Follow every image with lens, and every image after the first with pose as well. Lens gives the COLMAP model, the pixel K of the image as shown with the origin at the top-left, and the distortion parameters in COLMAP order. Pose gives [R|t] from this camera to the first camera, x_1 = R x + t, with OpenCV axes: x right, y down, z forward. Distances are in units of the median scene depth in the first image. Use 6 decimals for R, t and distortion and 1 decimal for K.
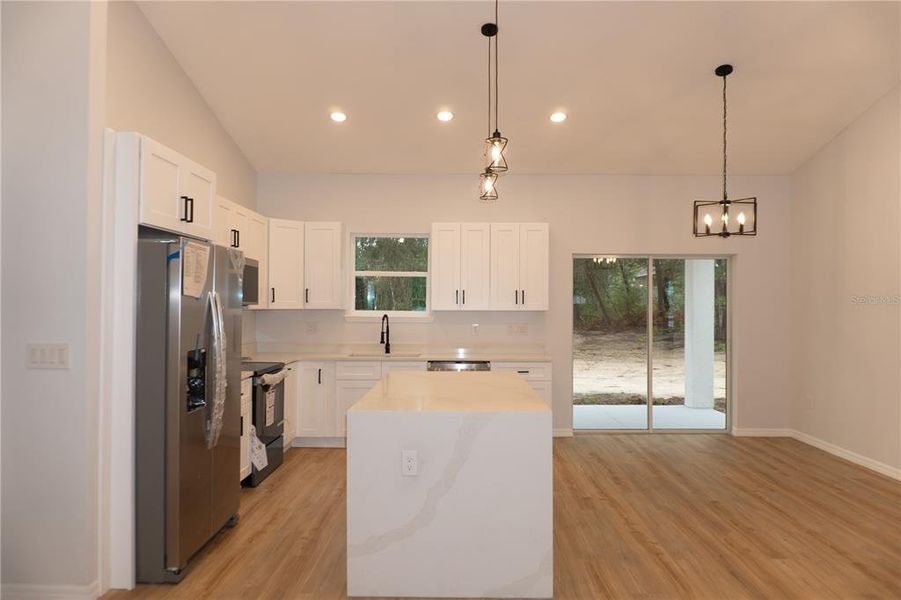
lens RADIAL K [[604.7, 0, 450.5], [0, 604.7, 300.0], [0, 0, 1]] dist [-0.022517, 0.001049]
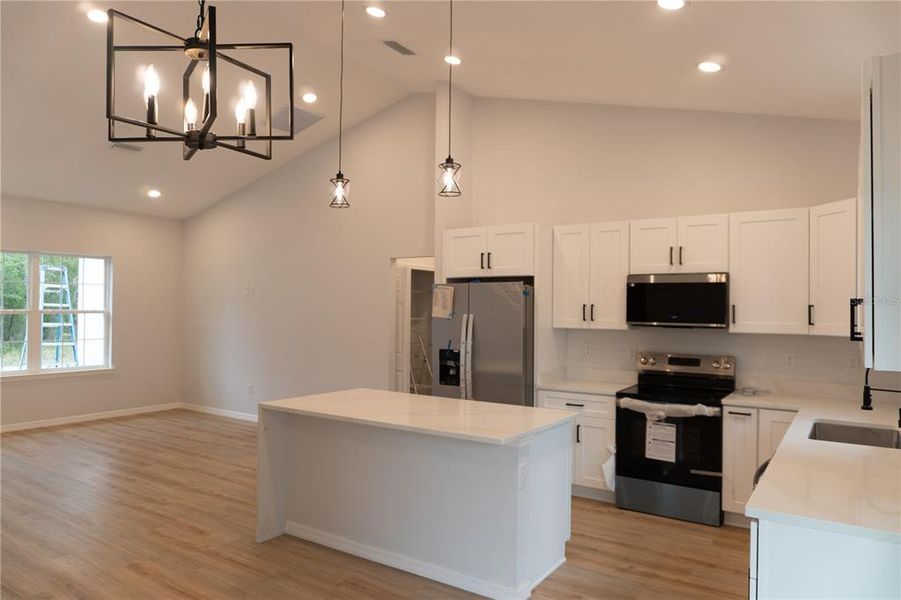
lens RADIAL K [[604.7, 0, 450.5], [0, 604.7, 300.0], [0, 0, 1]] dist [-0.022517, 0.001049]
pose [[-0.552187, -0.021463, -0.833444, 0.659504], [-0.002458, 0.999706, -0.024116, -0.009491], [0.833717, -0.011268, -0.552077, 1.309629]]
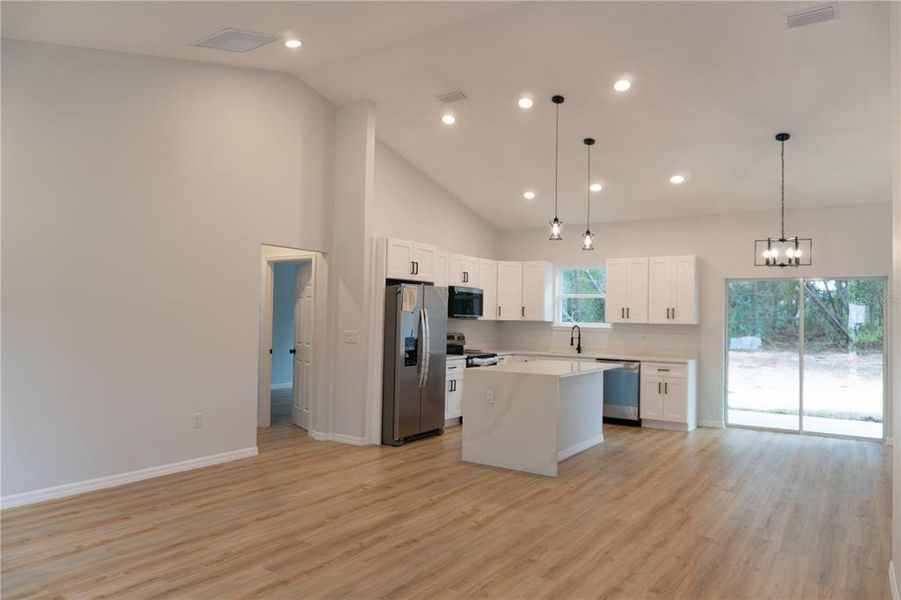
lens RADIAL K [[604.7, 0, 450.5], [0, 604.7, 300.0], [0, 0, 1]] dist [-0.022517, 0.001049]
pose [[0.834923, -0.005044, -0.550344, 0.568418], [-0.009249, 0.999688, -0.023195, 0.001102], [0.550289, 0.024456, 0.834616, -0.451178]]
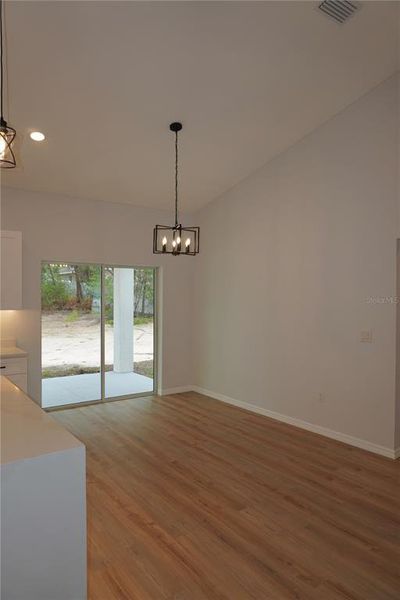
lens RADIAL K [[402.7, 0, 200.0], [0, 402.7, 300.0], [0, 0, 1]] dist [-0.022517, 0.001049]
pose [[0.794750, -0.001235, 0.606936, -0.033749], [-0.015025, 0.999651, 0.021708, -0.025972], [-0.606751, -0.026372, 0.794454, 0.265537]]
